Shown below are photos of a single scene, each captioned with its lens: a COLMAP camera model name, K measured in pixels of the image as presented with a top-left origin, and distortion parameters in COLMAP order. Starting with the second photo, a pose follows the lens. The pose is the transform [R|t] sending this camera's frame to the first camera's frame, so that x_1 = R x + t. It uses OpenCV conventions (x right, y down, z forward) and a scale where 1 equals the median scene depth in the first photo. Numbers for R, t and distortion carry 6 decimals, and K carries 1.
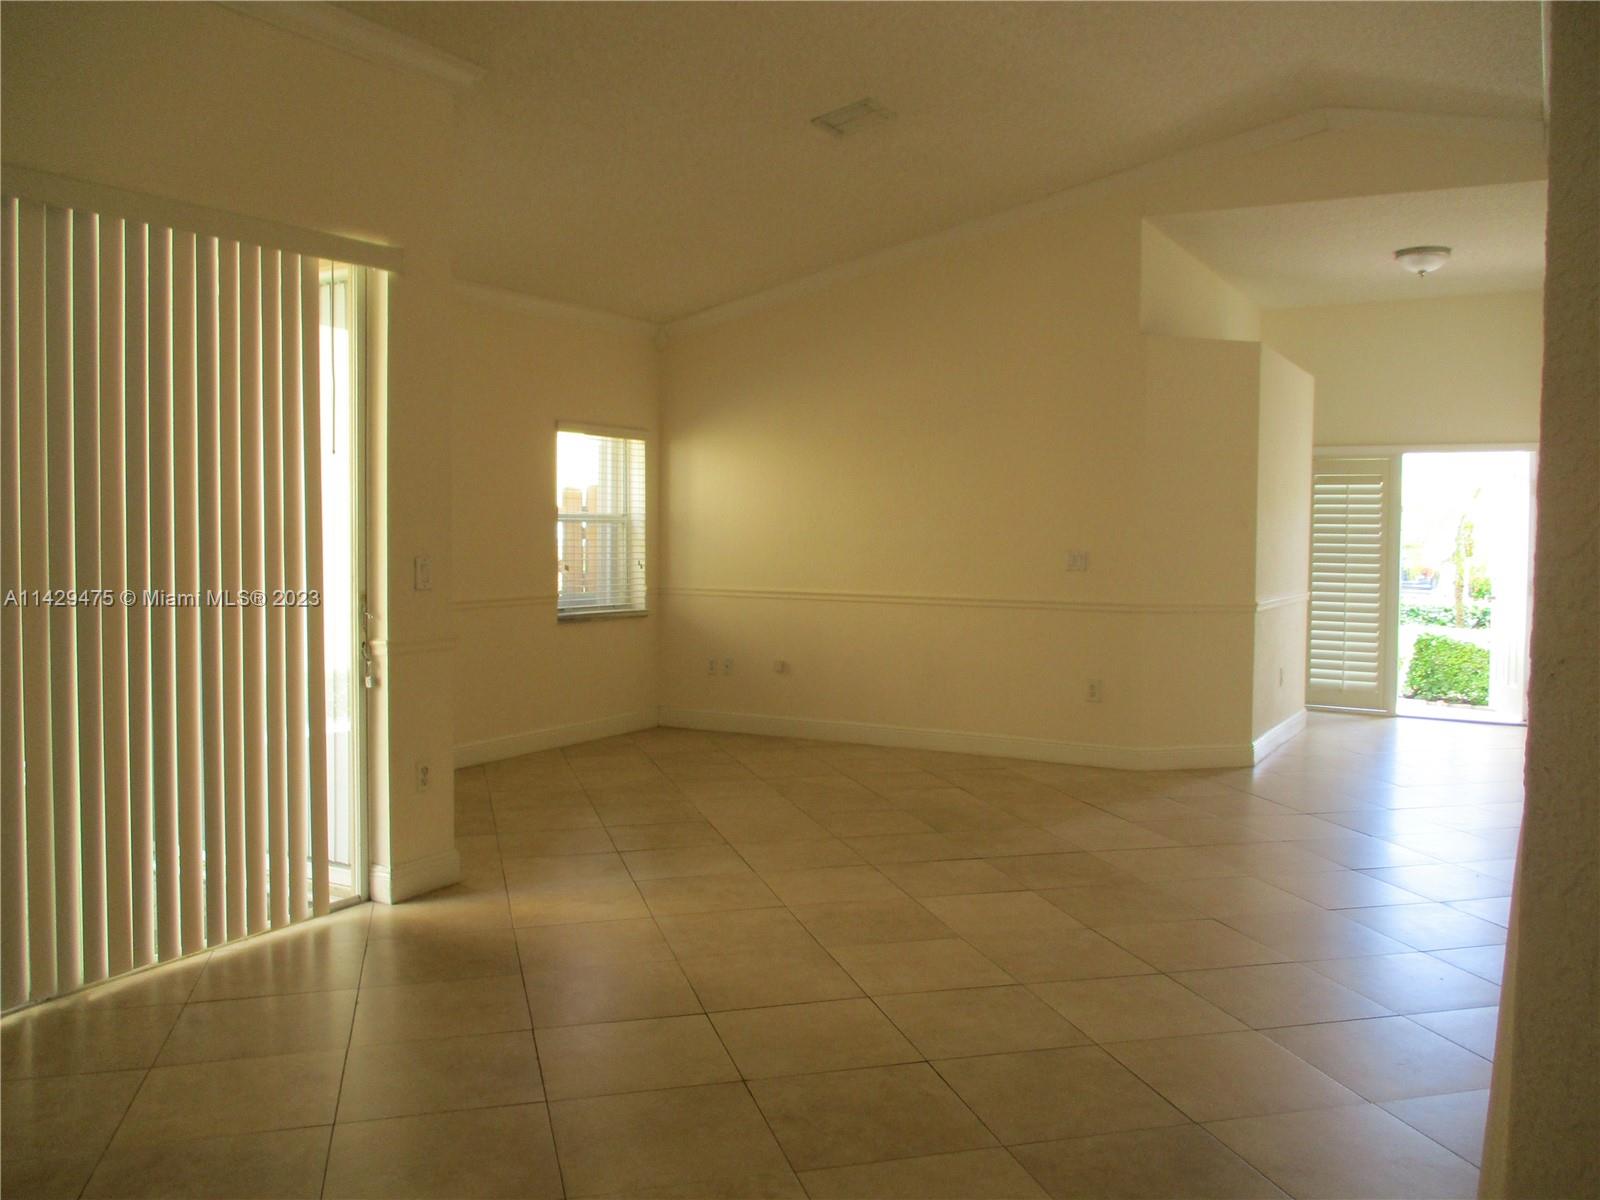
lens RADIAL K [[1344.2, 0, 804.5], [0, 1344.2, 603.4], [0, 0, 1]] dist [-0.015469, 0.011512]
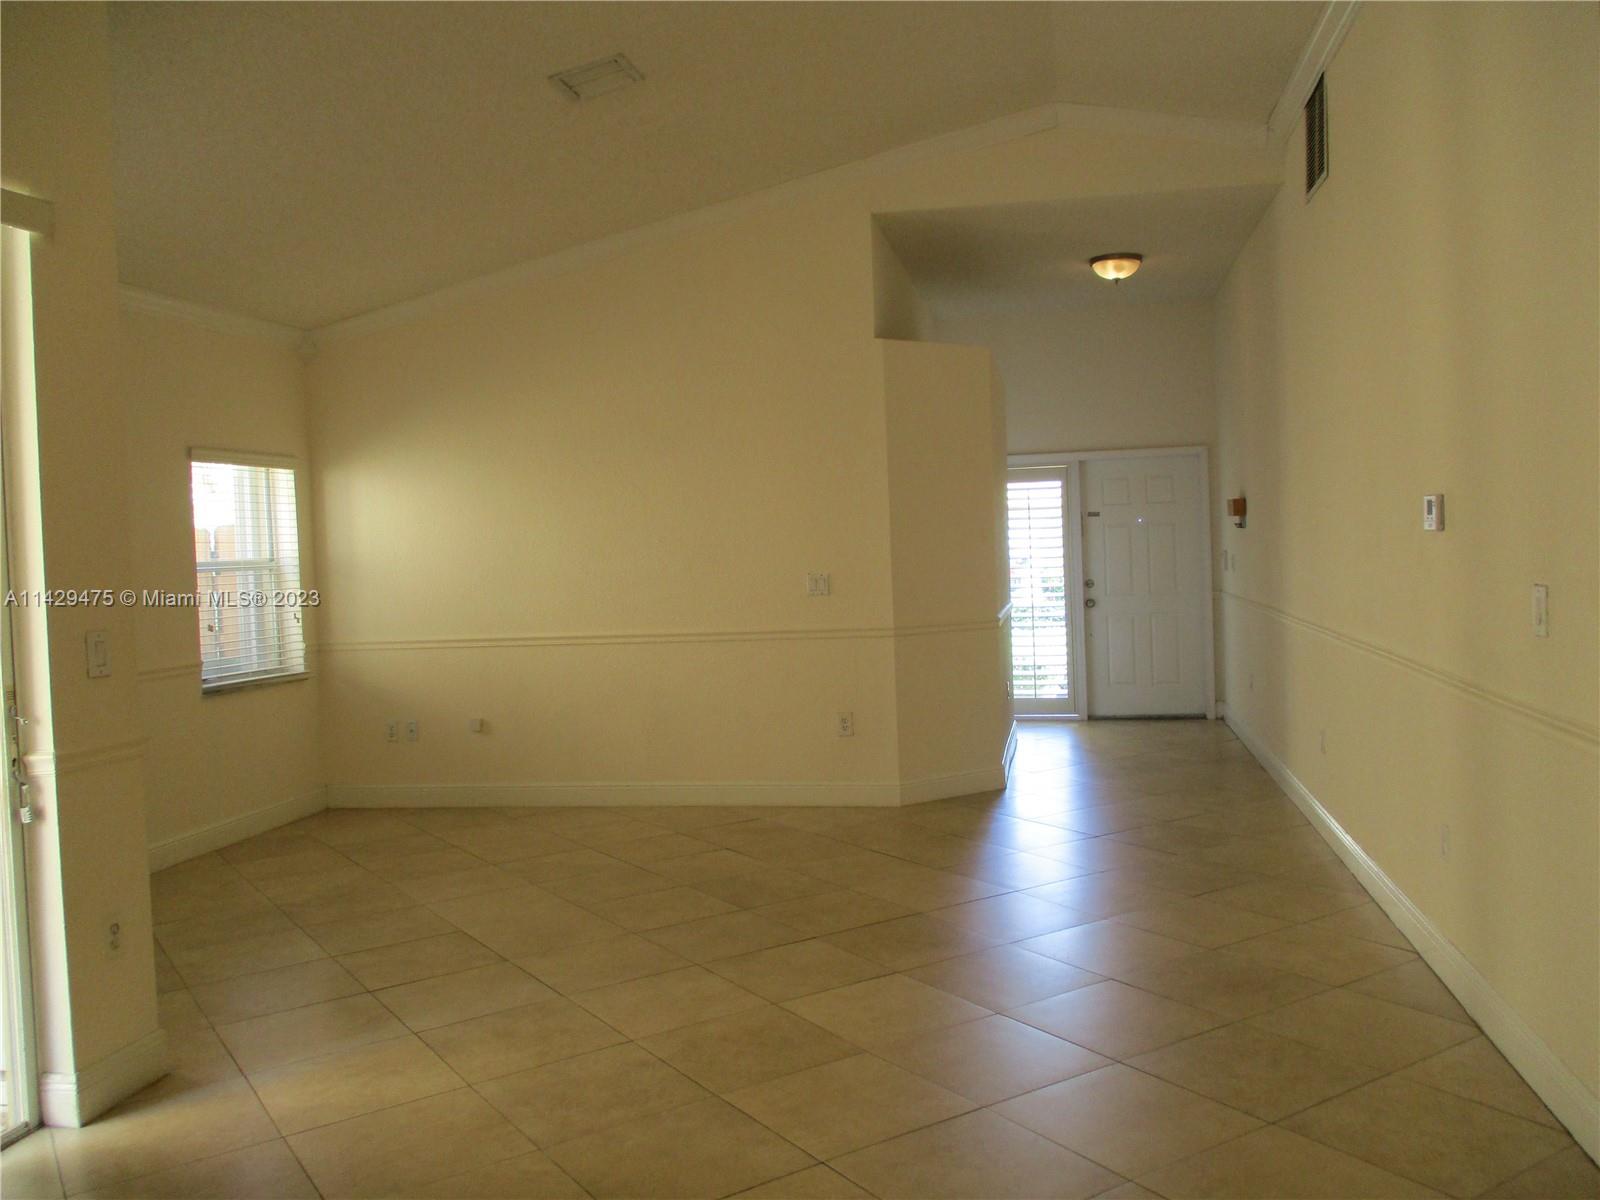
lens RADIAL K [[1344.2, 0, 796.0], [0, 1344.2, 594.9], [0, 0, 1]] dist [-0.015469, 0.011512]
pose [[0.949507, -0.058148, 0.308311, -0.087523], [0.065754, 0.997733, -0.014331, -0.011383], [-0.306778, 0.033880, 0.951178, 0.119615]]
